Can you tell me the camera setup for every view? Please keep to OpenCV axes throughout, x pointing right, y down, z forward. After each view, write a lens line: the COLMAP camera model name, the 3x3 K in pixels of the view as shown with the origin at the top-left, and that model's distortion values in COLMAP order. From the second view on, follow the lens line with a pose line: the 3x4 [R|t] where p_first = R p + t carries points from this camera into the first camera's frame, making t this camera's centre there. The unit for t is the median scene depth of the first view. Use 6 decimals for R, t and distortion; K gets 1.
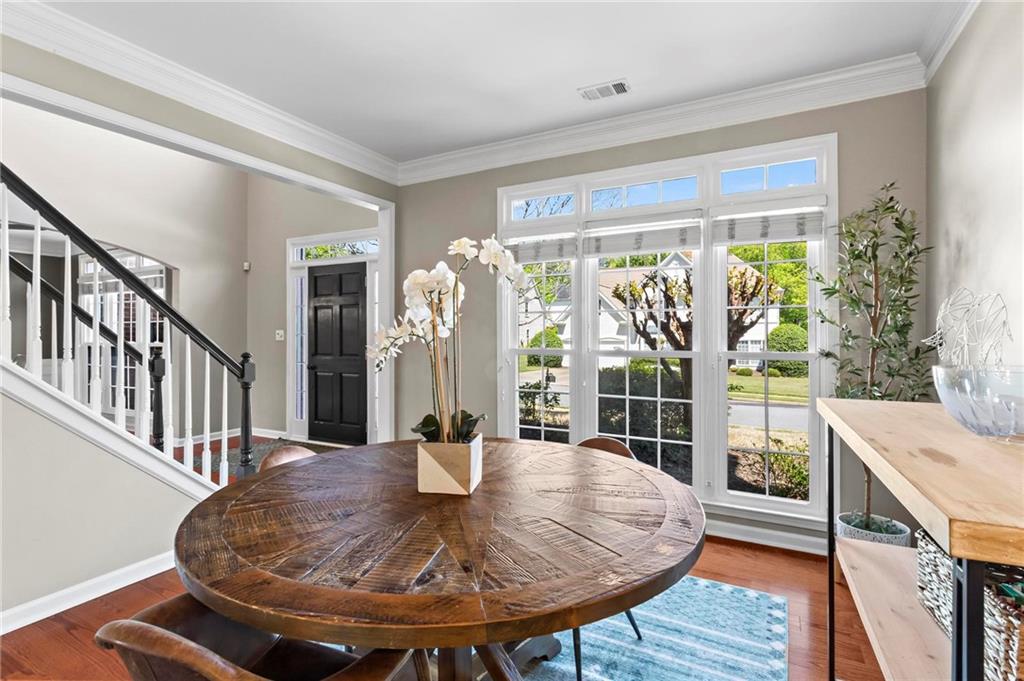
lens RADIAL K [[495.4, 0, 510.7], [0, 495.4, 339.9], [0, 0, 1]] dist [-0.004324, 0.004016]
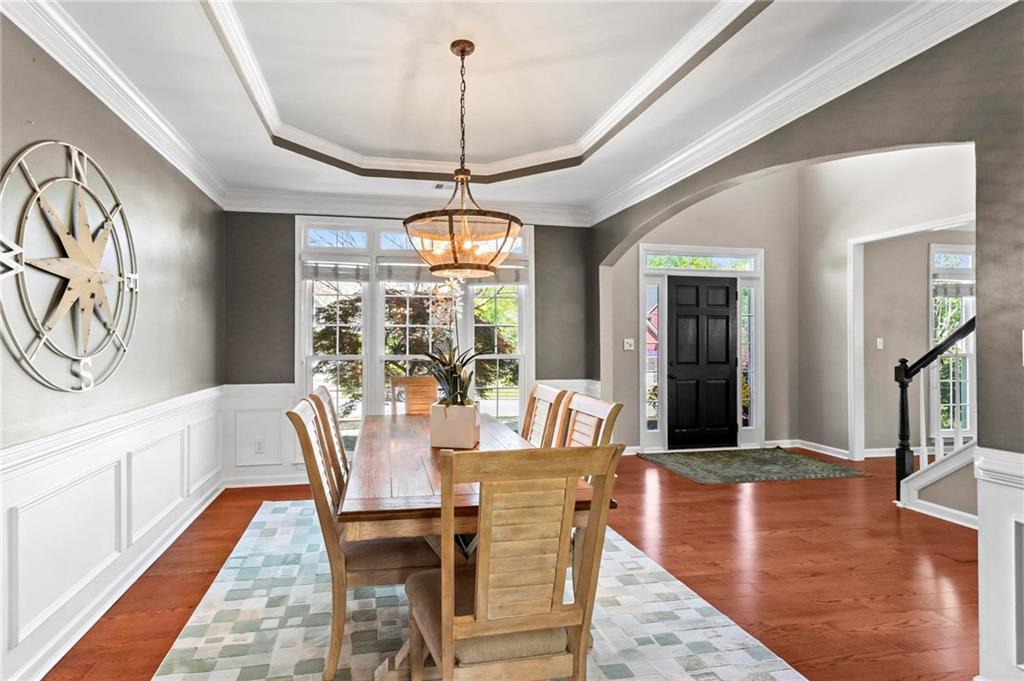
lens RADIAL K [[495.4, 0, 510.0], [0, 495.4, 342.7], [0, 0, 1]] dist [-0.004324, 0.004016]
pose [[0.741855, 0.002443, 0.670556, -1.305602], [0.001526, 0.999985, -0.005332, -0.008216], [-0.670559, 0.004978, 0.741839, 0.475798]]
